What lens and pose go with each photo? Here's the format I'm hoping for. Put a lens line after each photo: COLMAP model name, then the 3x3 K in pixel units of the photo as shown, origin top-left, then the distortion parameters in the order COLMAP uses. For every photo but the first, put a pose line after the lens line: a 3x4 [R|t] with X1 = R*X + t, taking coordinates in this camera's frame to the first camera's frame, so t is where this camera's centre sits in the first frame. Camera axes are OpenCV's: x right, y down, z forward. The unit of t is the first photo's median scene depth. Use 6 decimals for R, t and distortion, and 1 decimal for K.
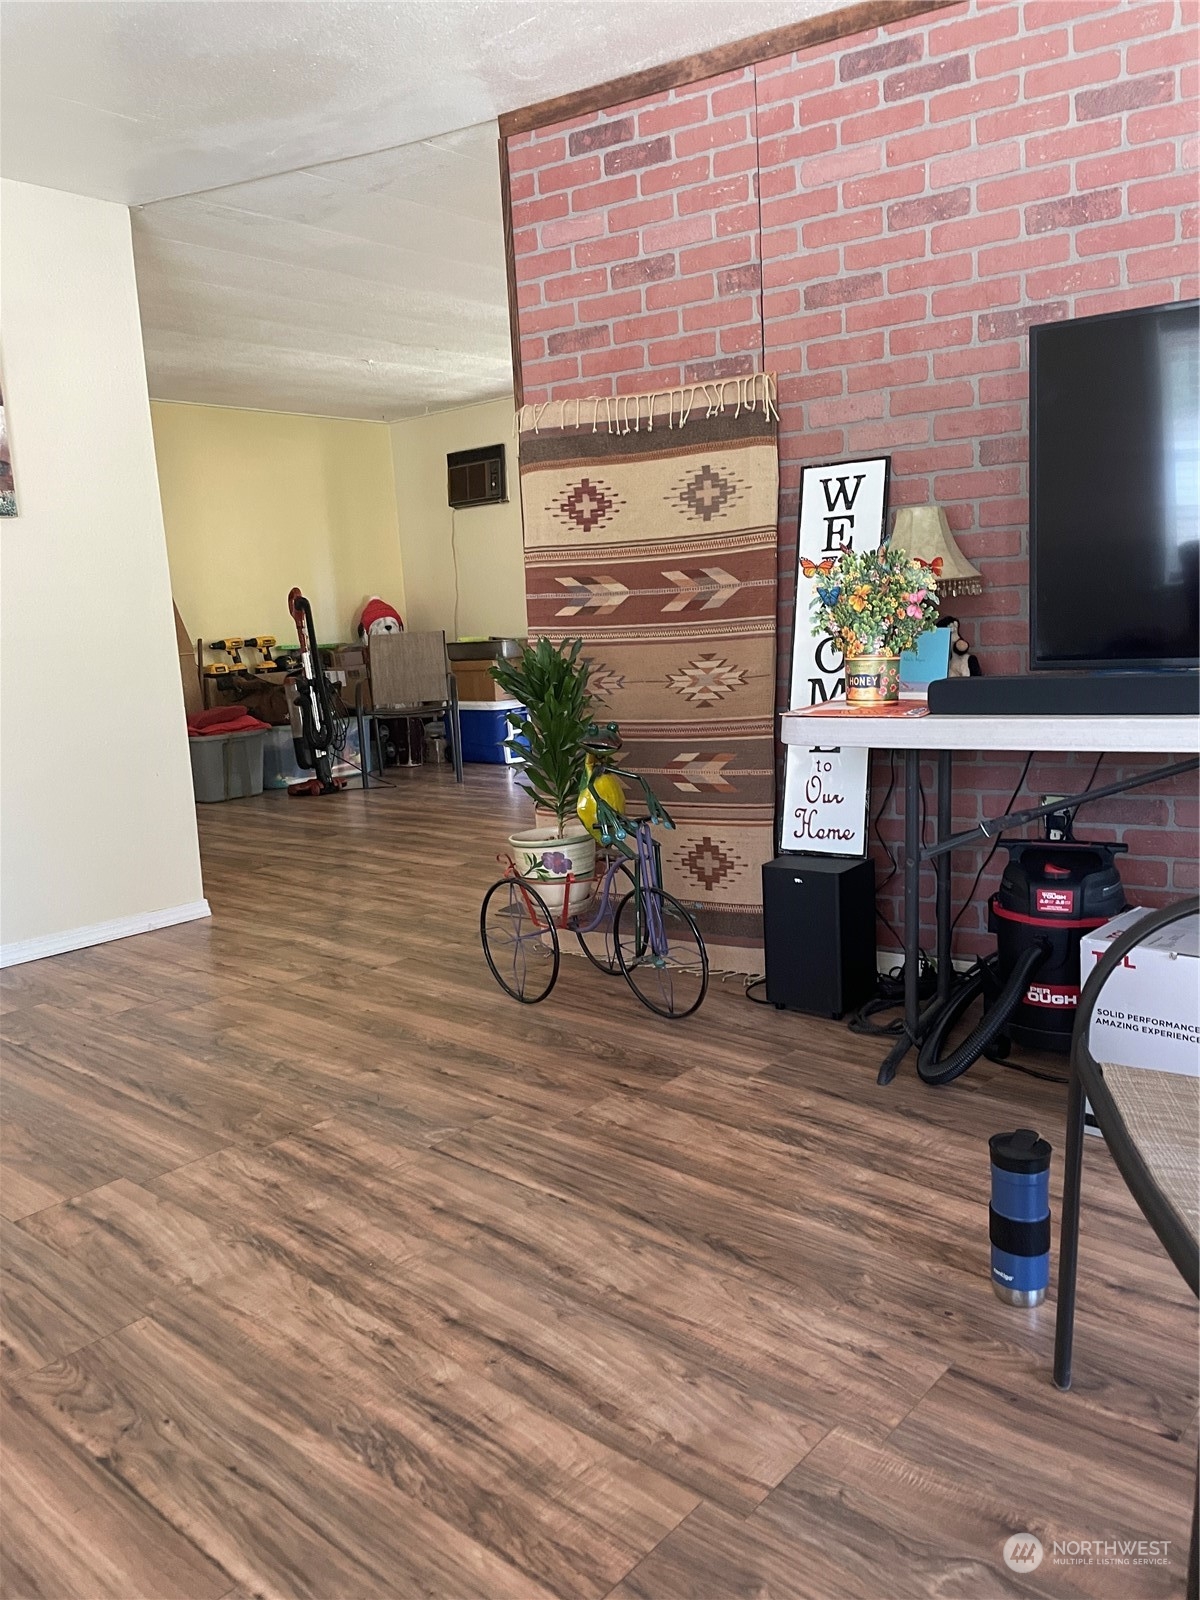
lens RADIAL K [[1207.0, 0, 610.5], [0, 1207.0, 776.4], [0, 0, 1]] dist [0.103955, -0.128403]
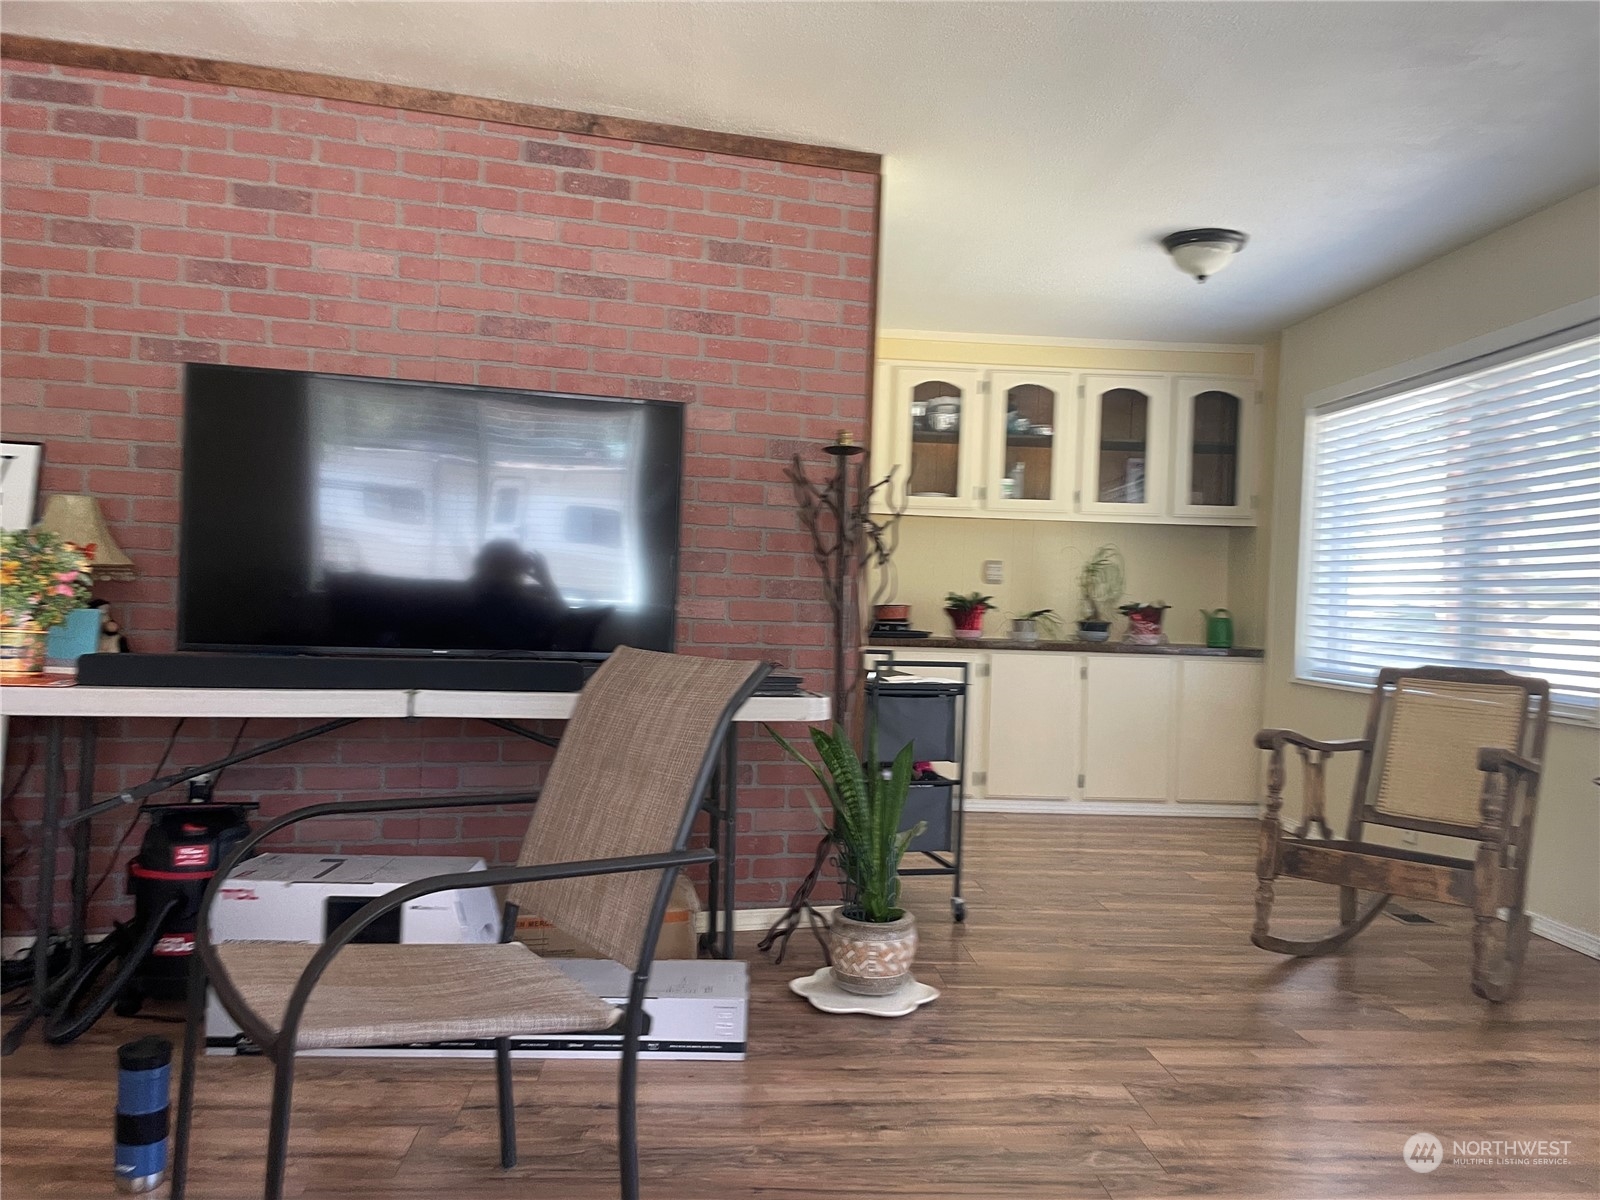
lens RADIAL K [[1208.5, 0, 800.0], [0, 1208.5, 600.0], [0, 0, 1]] dist [0.097463, -0.121795]
pose [[0.701328, 0.078175, 0.708539, -0.058581], [0.029998, 0.989851, -0.138906, 0.039233], [-0.712207, 0.118673, 0.691865, -0.191950]]
